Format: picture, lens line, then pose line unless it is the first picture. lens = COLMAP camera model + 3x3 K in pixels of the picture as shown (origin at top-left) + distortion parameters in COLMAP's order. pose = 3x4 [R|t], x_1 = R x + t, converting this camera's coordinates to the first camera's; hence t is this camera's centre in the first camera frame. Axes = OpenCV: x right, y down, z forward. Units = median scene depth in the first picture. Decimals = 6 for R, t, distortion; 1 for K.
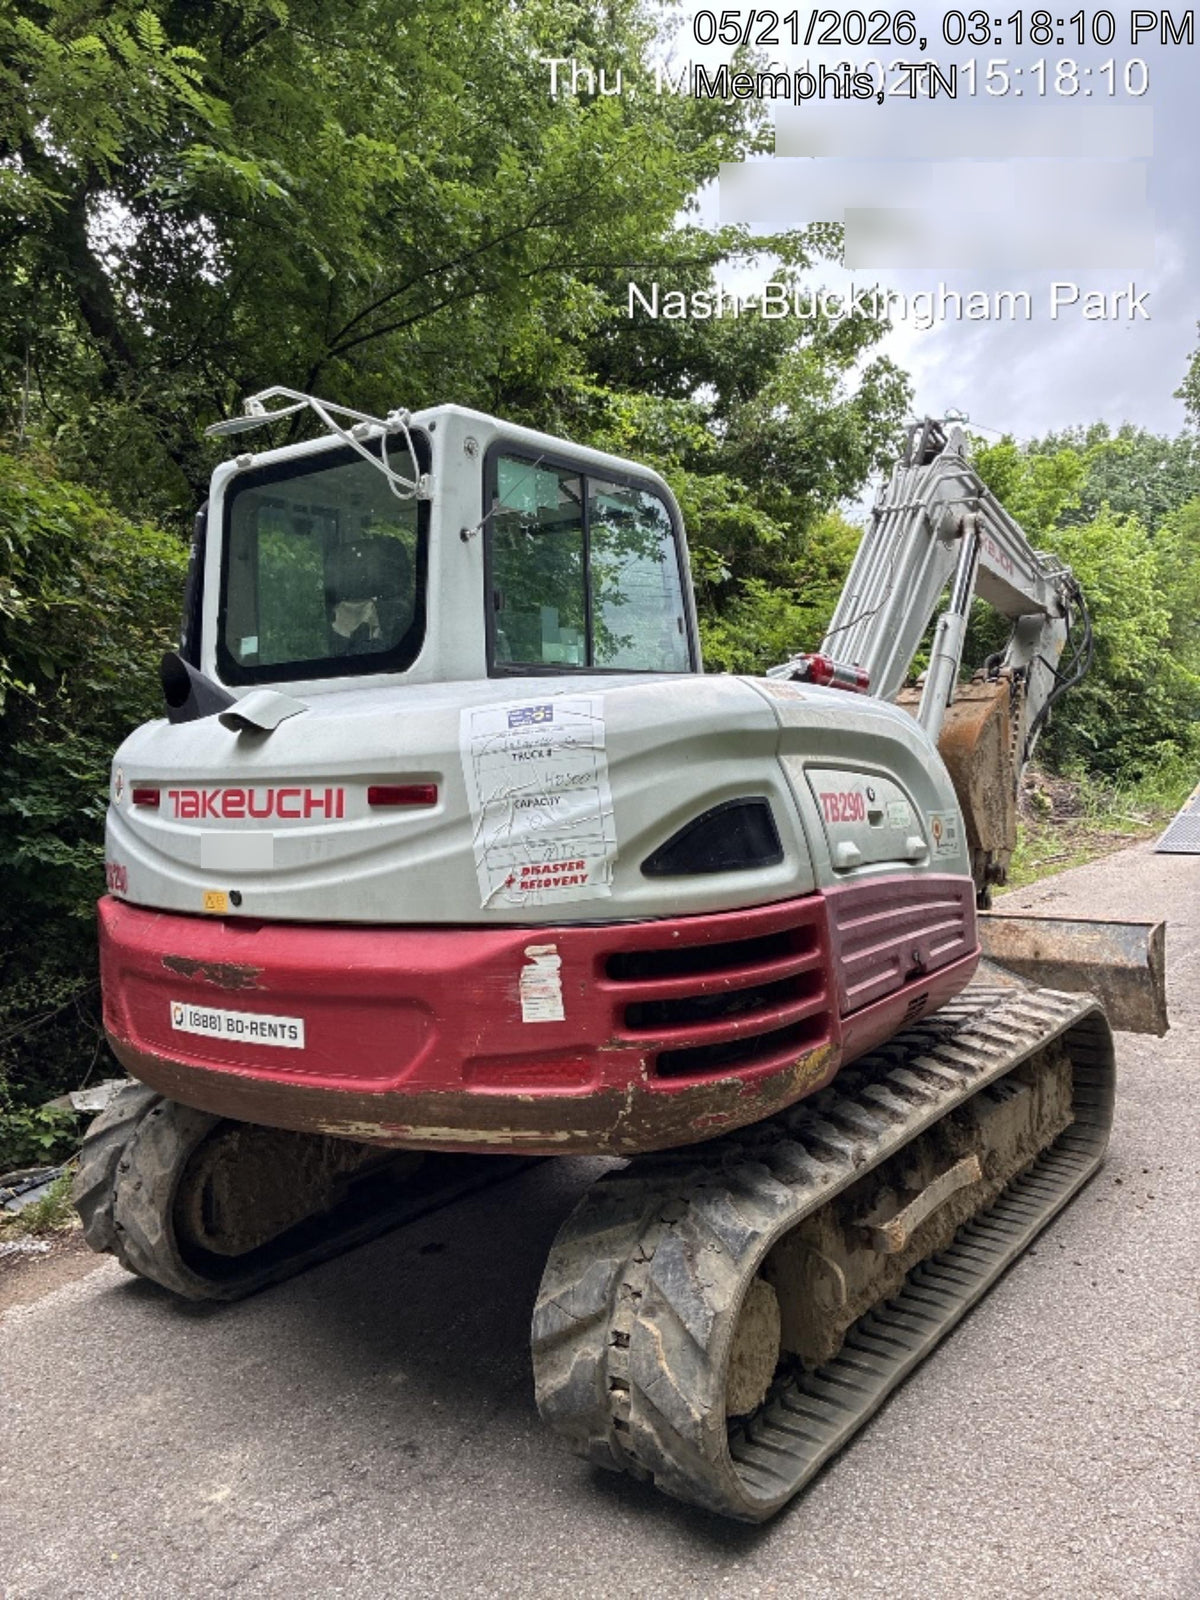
lens RADIAL K [[1188.7, 0, 587.0], [0, 1188.7, 786.3], [0, 0, 1]] dist [0.036868, -0.032648]
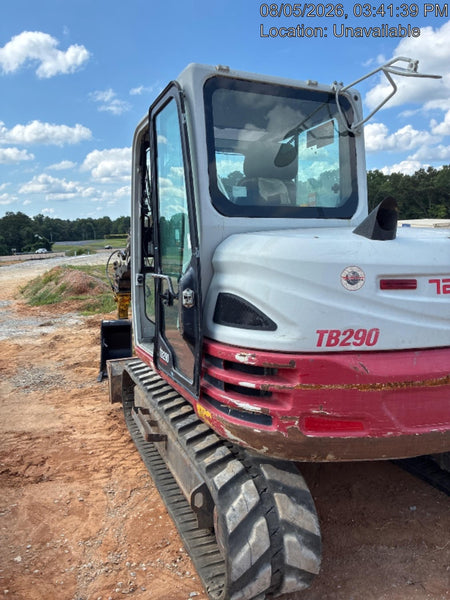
lens RADIAL K [[445.8, 0, 229.0], [0, 445.8, 301.8], [0, 0, 1]] dist [0.036868, -0.032648]
pose [[0.506567, -0.061345, 0.860015, -1.134152], [0.020690, 0.998043, 0.059005, -0.008571], [-0.861952, -0.012096, 0.506845, 0.988978]]
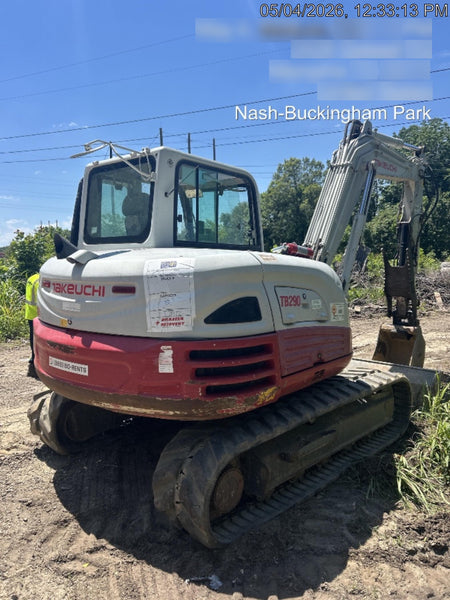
lens RADIAL K [[445.8, 0, 223.1], [0, 445.8, 295.8], [0, 0, 1]] dist [0.036868, -0.032648]
pose [[0.995455, 0.054496, -0.078101, 0.152058], [-0.051095, 0.997684, 0.044895, -0.035873], [0.080366, -0.040700, 0.995934, -0.037752]]
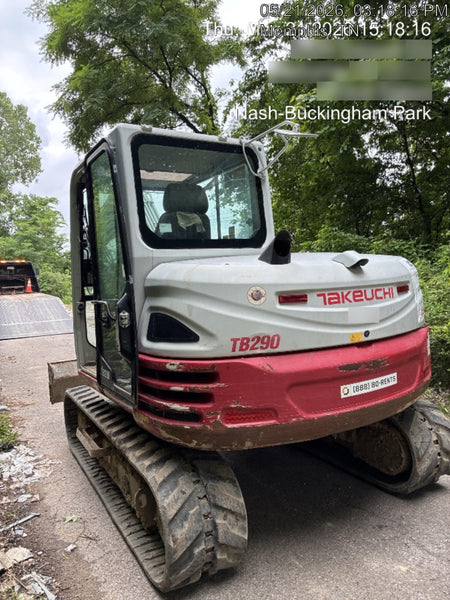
lens RADIAL K [[445.8, 0, 227.1], [0, 445.8, 295.6], [0, 0, 1]] dist [0.036868, -0.032648]
pose [[0.398031, -0.018698, 0.917181, -1.251274], [0.067161, 0.997703, -0.008806, 0.003934], [-0.914910, 0.065104, 0.398373, 0.886746]]
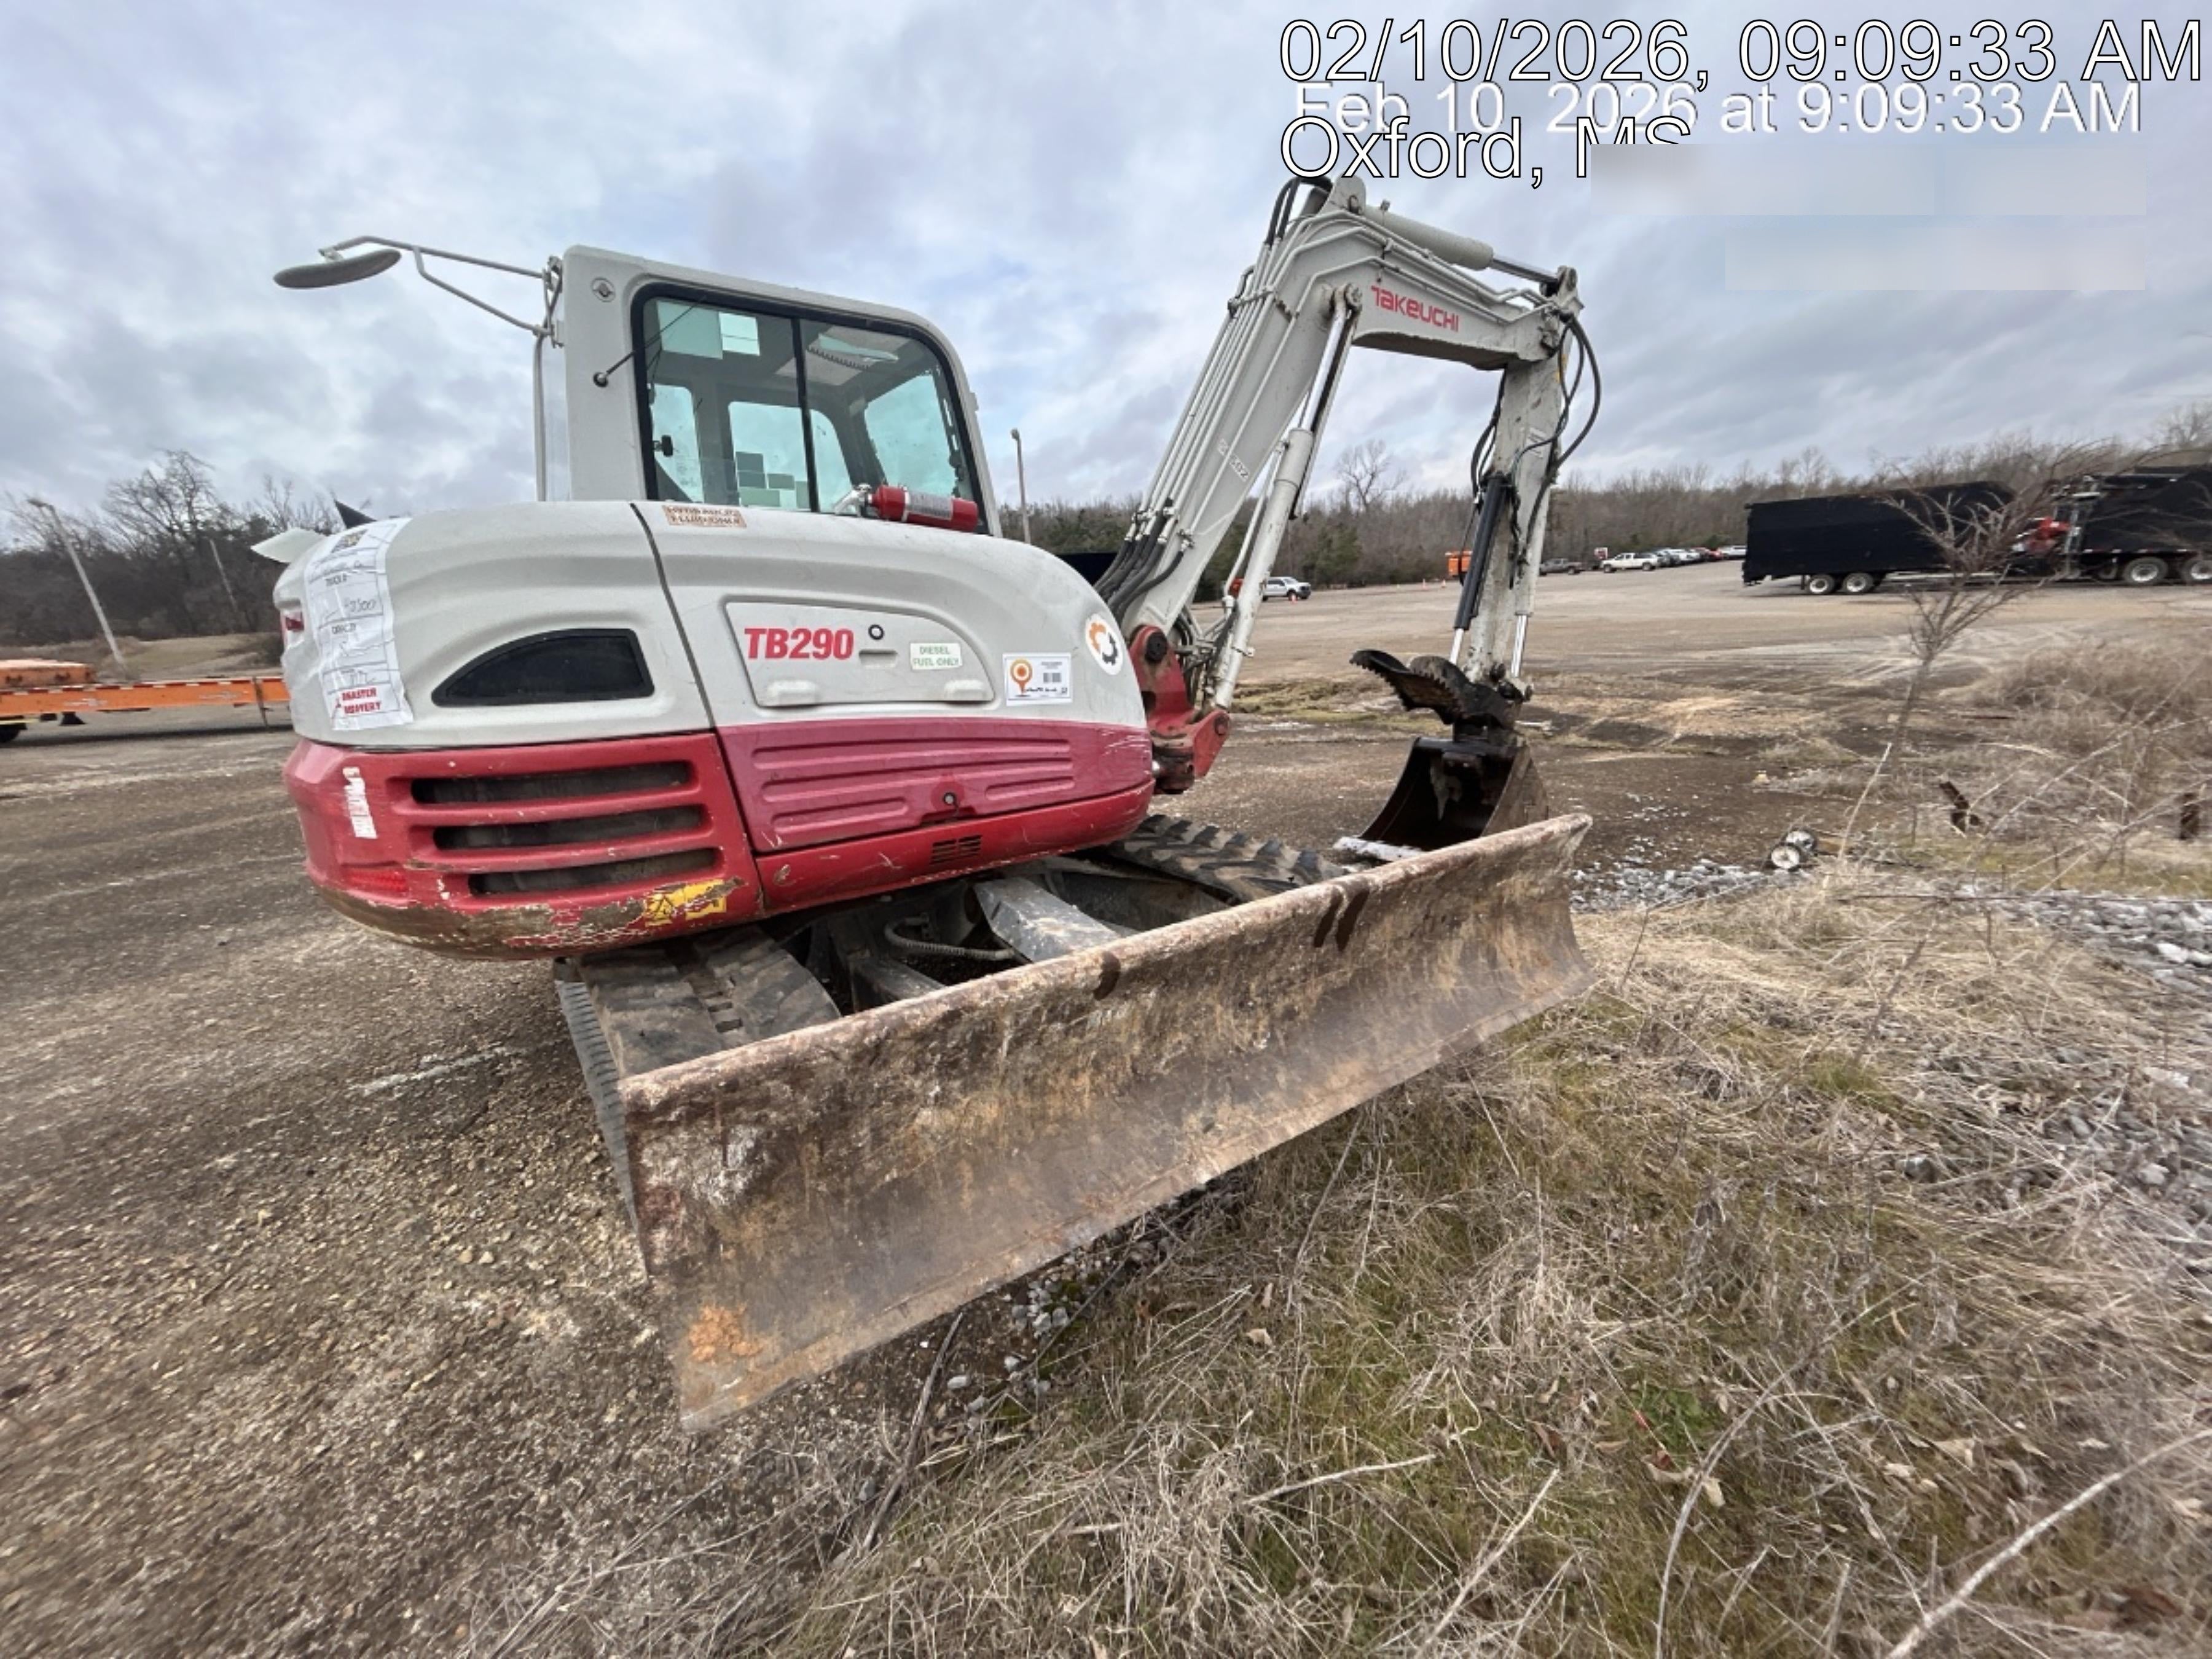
lens RADIAL K [[882.0, 0, 1117.2], [0, 882.0, 834.7], [0, 0, 1]] dist [-0.011966, -0.000020]
pose [[0.956188, 0.080217, -0.281549, 0.737358], [-0.018327, 0.976243, 0.215902, 0.010623], [0.292180, -0.201283, 0.934942, 0.404999]]
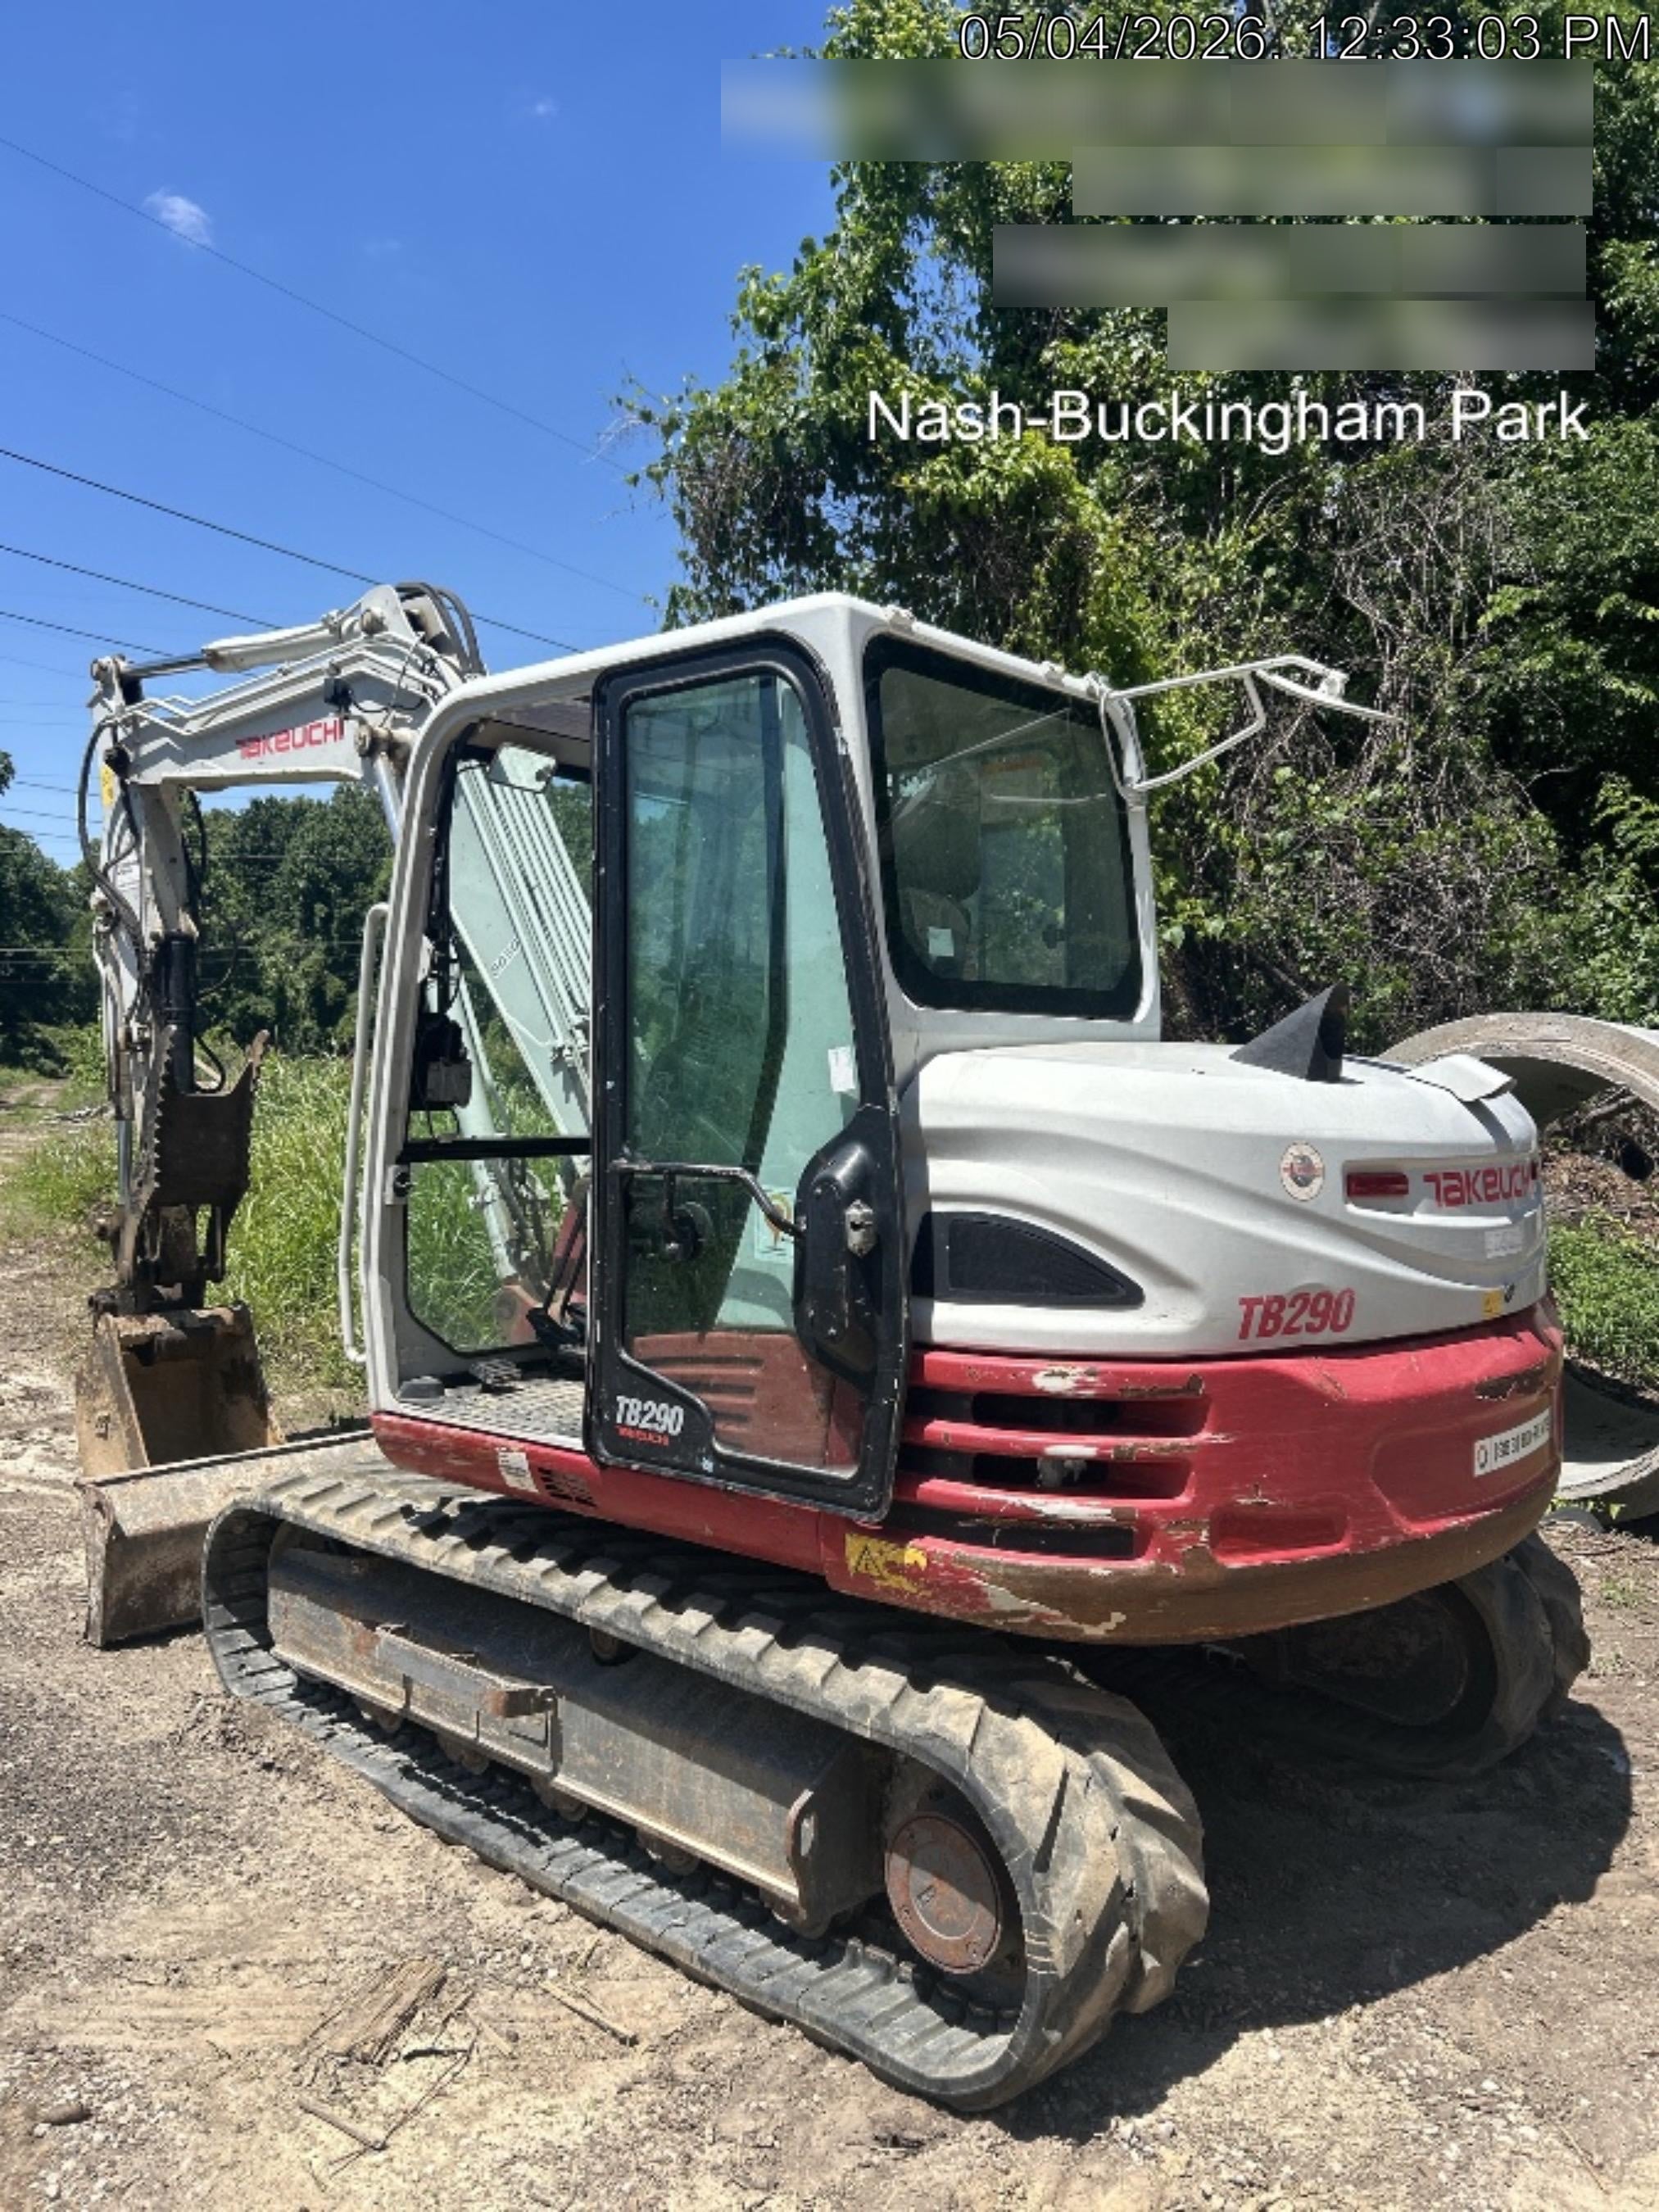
lens RADIAL K [[1643.4, 0, 820.2], [0, 1643.4, 1111.9], [0, 0, 1]] dist [0.036868, -0.032648]
pose [[0.094926, 0.027737, 0.995098, -1.531356], [0.022768, 0.999290, -0.030026, -0.013480], [-0.995224, 0.025507, 0.094227, 1.375303]]
